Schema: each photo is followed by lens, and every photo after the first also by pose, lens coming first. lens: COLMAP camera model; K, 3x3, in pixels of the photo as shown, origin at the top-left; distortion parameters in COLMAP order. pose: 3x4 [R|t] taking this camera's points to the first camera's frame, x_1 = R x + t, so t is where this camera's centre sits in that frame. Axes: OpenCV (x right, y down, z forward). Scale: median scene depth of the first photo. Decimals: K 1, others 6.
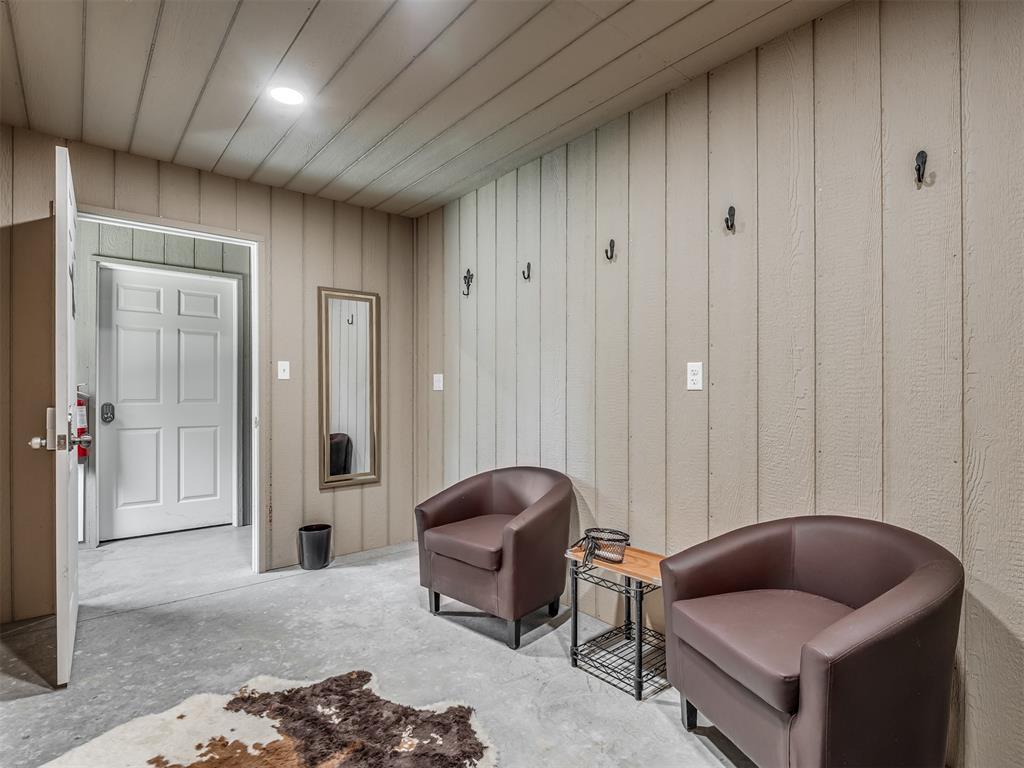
lens RADIAL K [[533.5, 0, 484.7], [0, 533.5, 395.2], [0, 0, 1]] dist [0.000416, -0.000142]
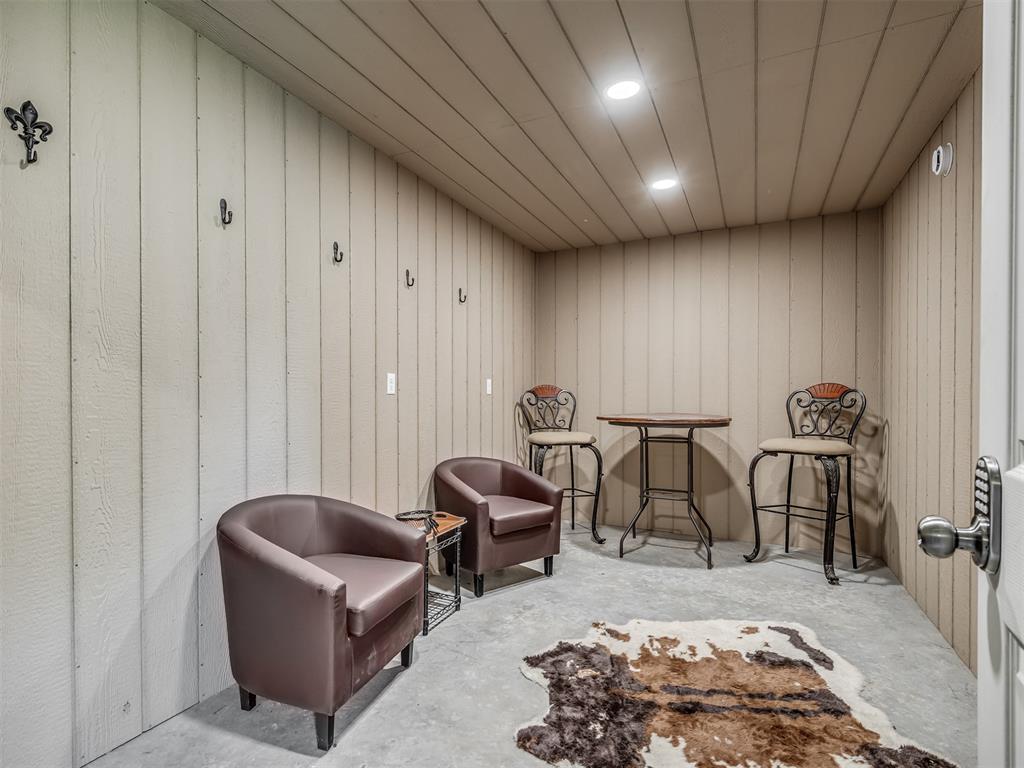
lens RADIAL K [[533.5, 0, 484.7], [0, 533.5, 395.2], [0, 0, 1]] dist [0.000416, -0.000142]
pose [[-0.439044, -0.008873, 0.898422, -0.910341], [-0.009422, 0.999942, 0.005272, -0.015807], [-0.898416, -0.006151, -0.439102, 1.373979]]
